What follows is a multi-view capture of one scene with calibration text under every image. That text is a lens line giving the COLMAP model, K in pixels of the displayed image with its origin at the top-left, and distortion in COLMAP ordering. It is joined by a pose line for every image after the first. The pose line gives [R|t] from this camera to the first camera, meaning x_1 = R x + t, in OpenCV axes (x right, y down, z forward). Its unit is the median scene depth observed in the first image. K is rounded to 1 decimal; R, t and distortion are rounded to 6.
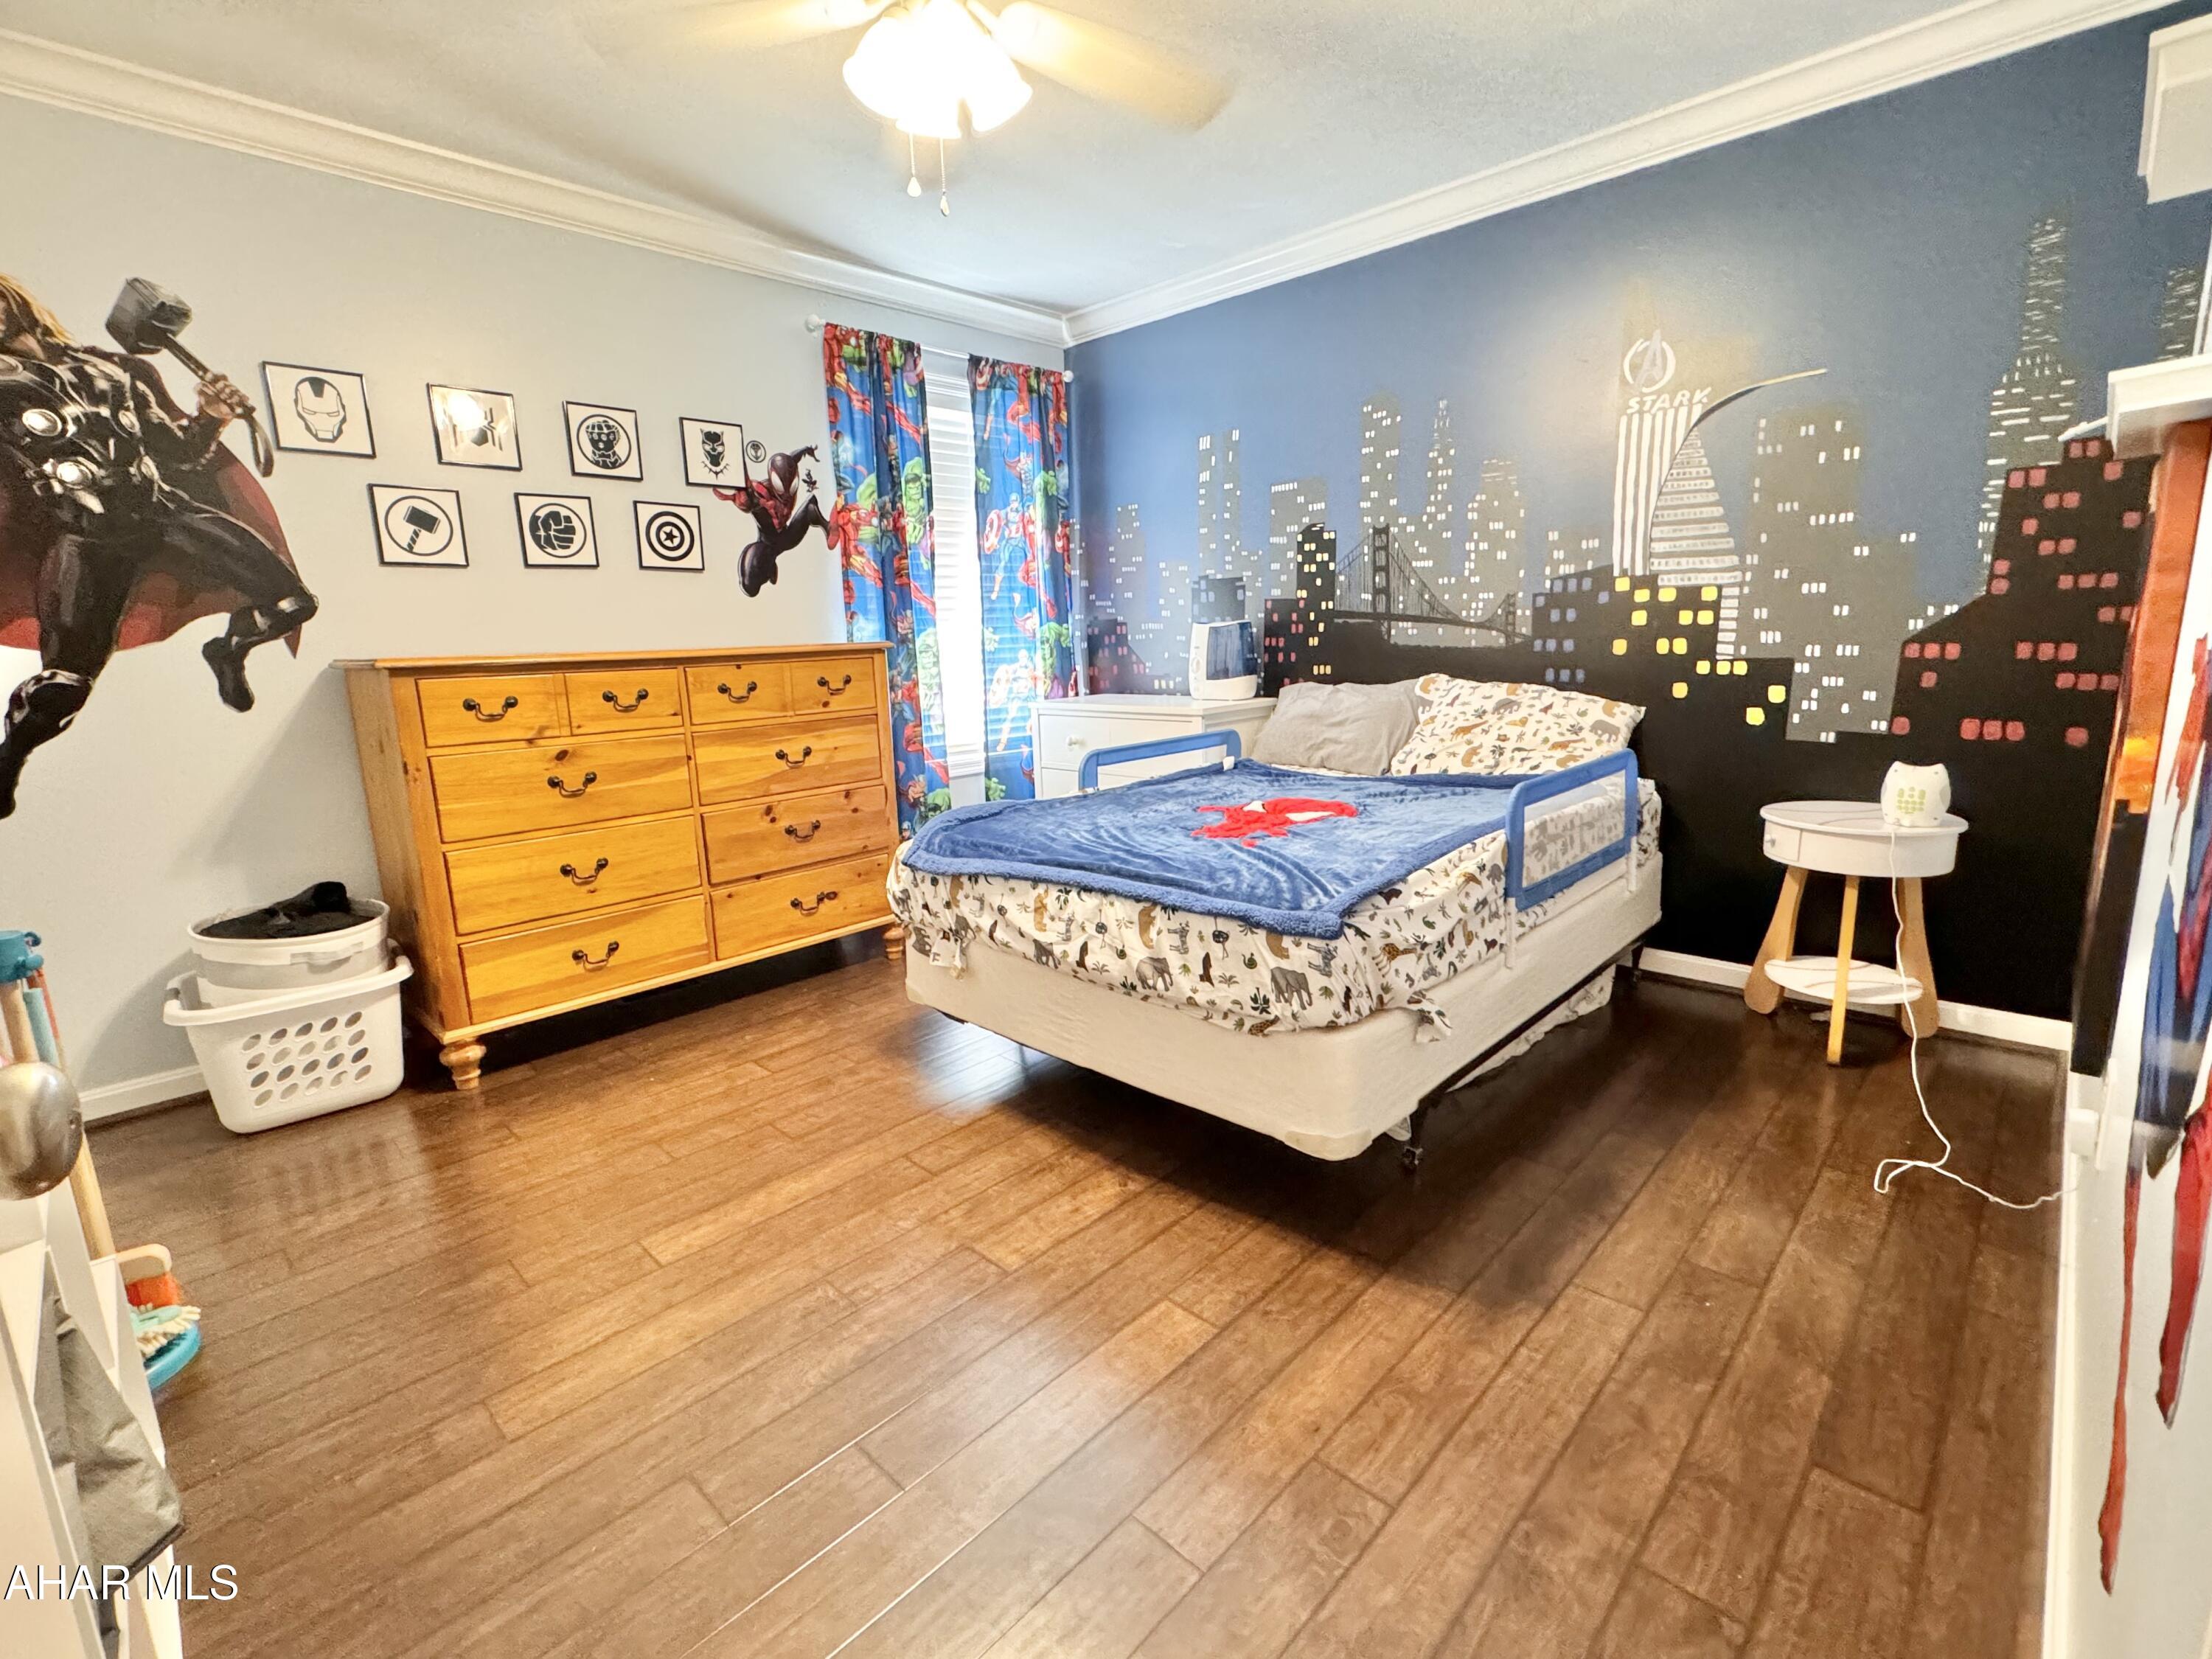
lens RADIAL K [[1000.6, 0, 1106.0], [0, 1000.6, 829.5], [0, 0, 1]] dist [0.001764, -0.000083]
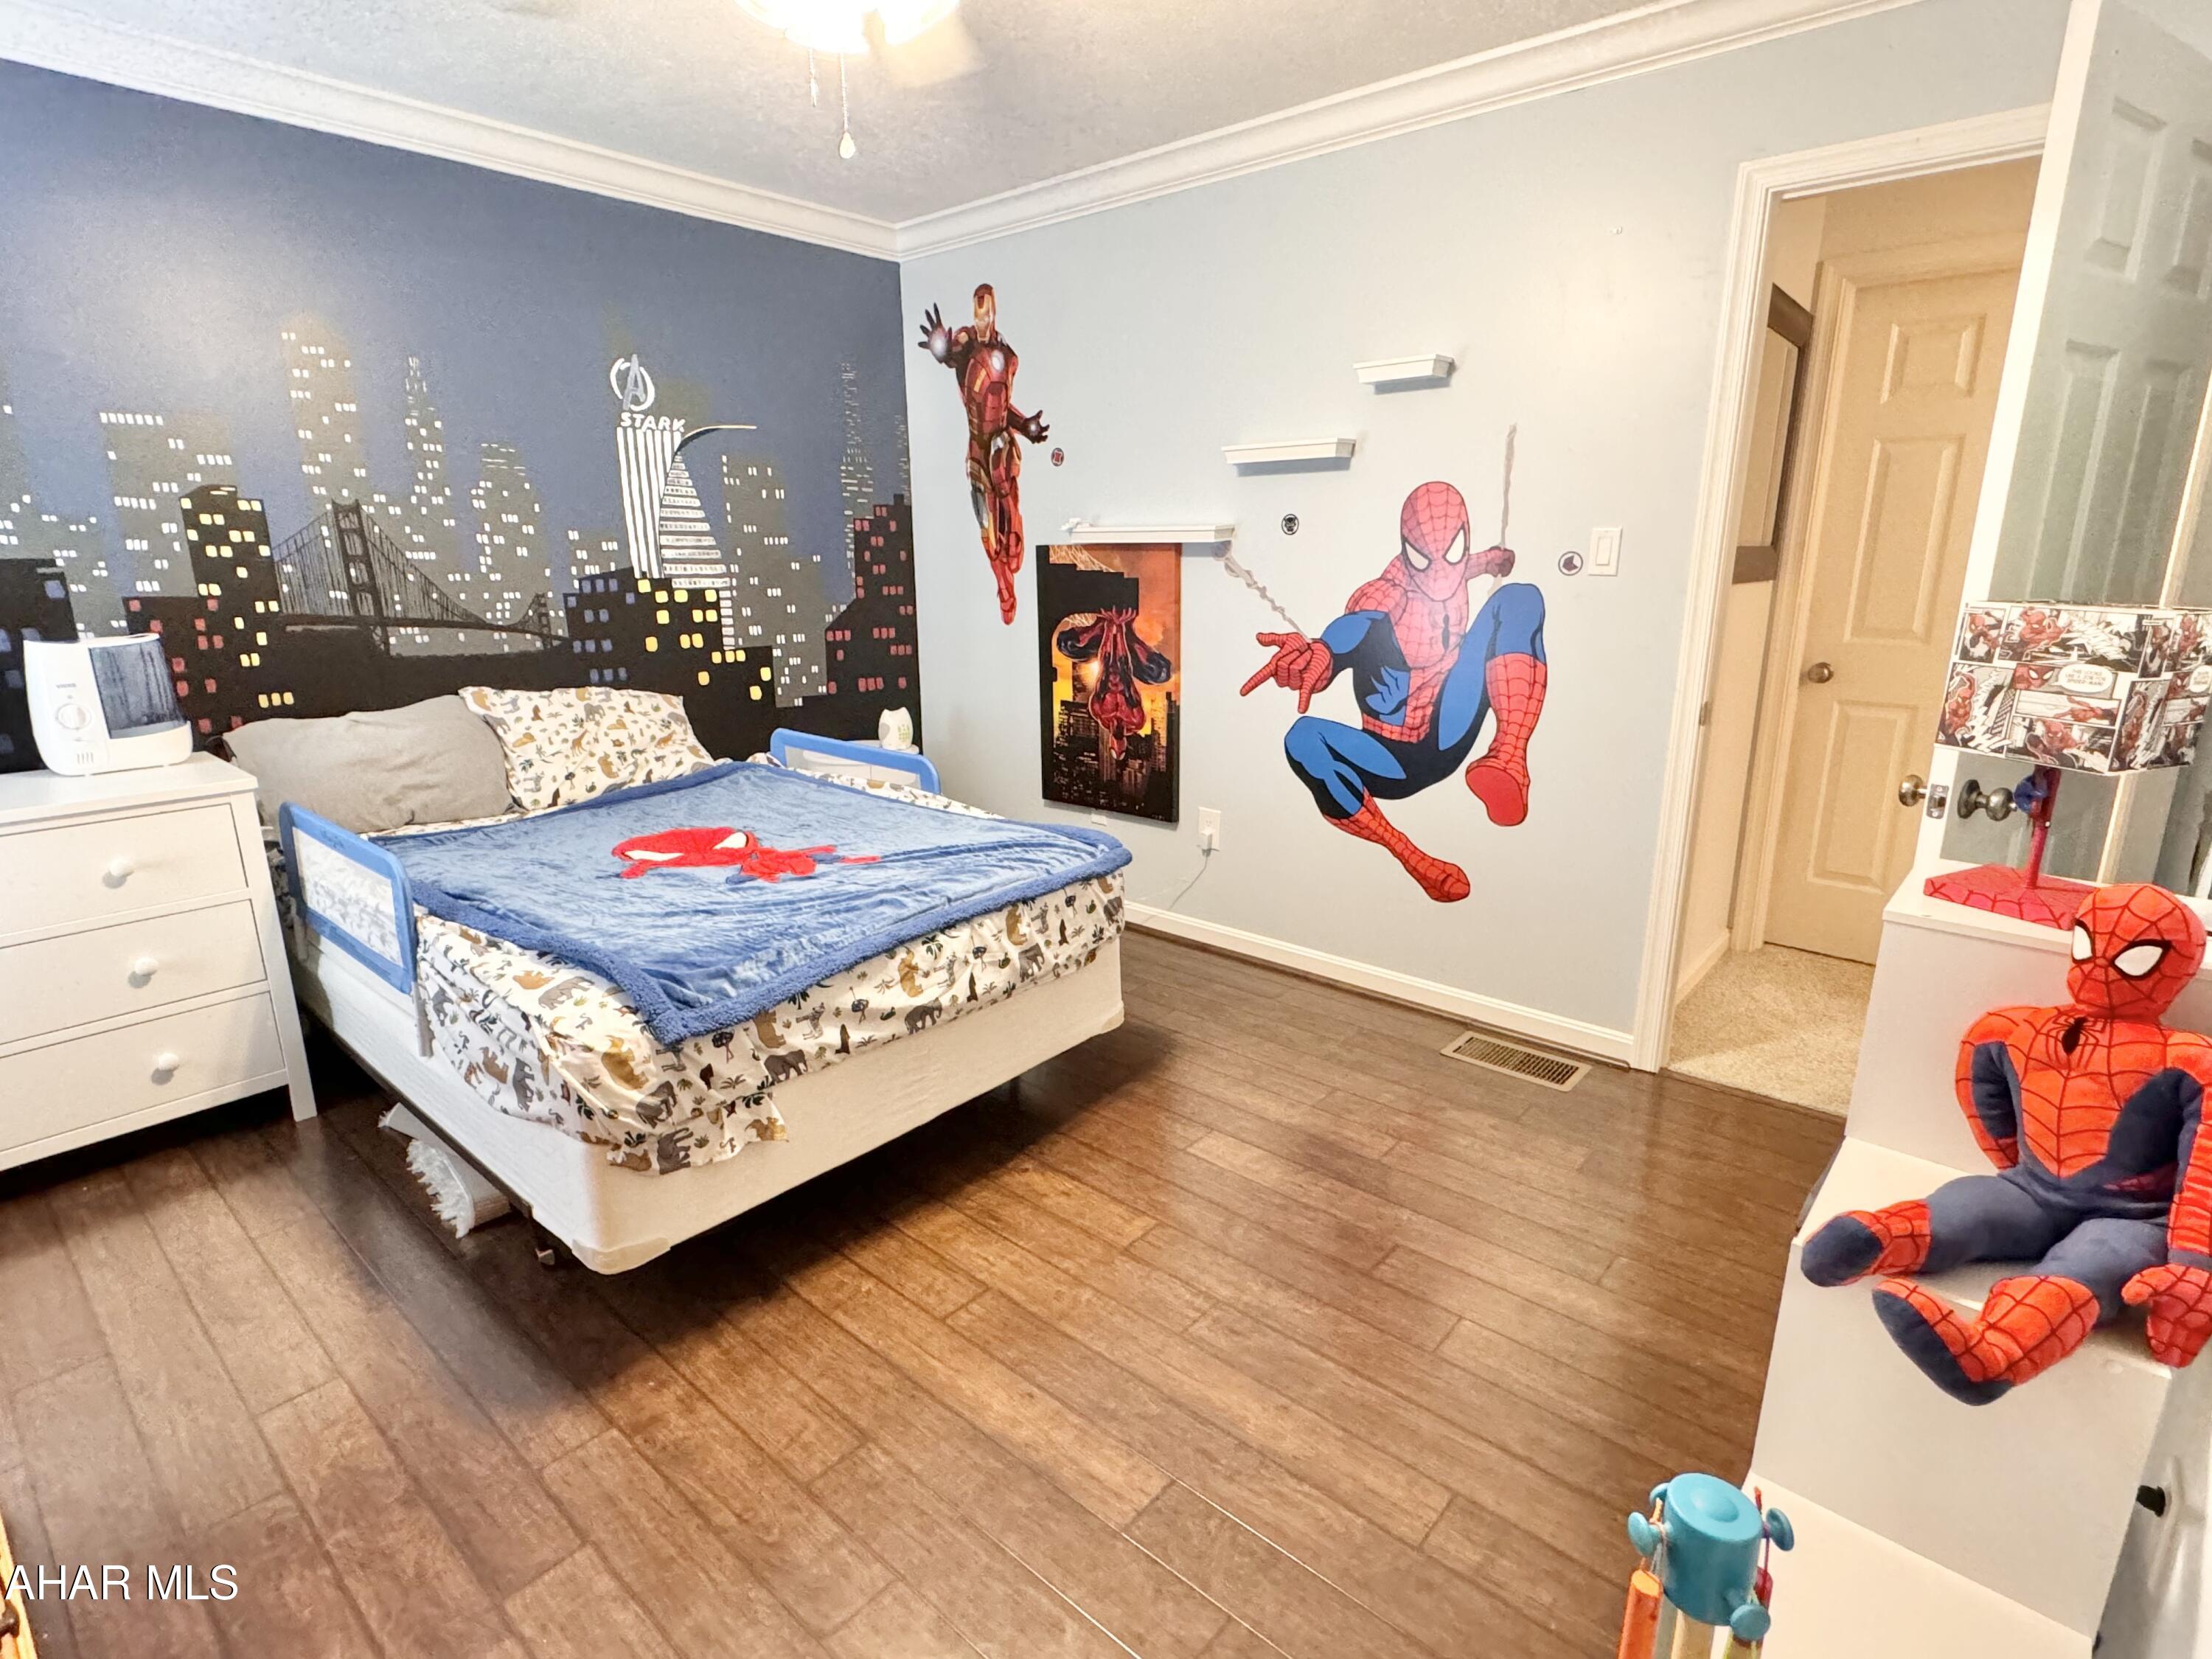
lens RADIAL K [[1107.8, 0, 1106.0], [0, 1107.8, 829.5], [0, 0, 1]] dist [-0.003067, 0.000175]
pose [[-0.050757, -0.219679, 0.974251, -0.757985], [0.198467, 0.953834, 0.225415, -0.173858], [-0.978793, 0.204798, -0.004815, 0.604393]]
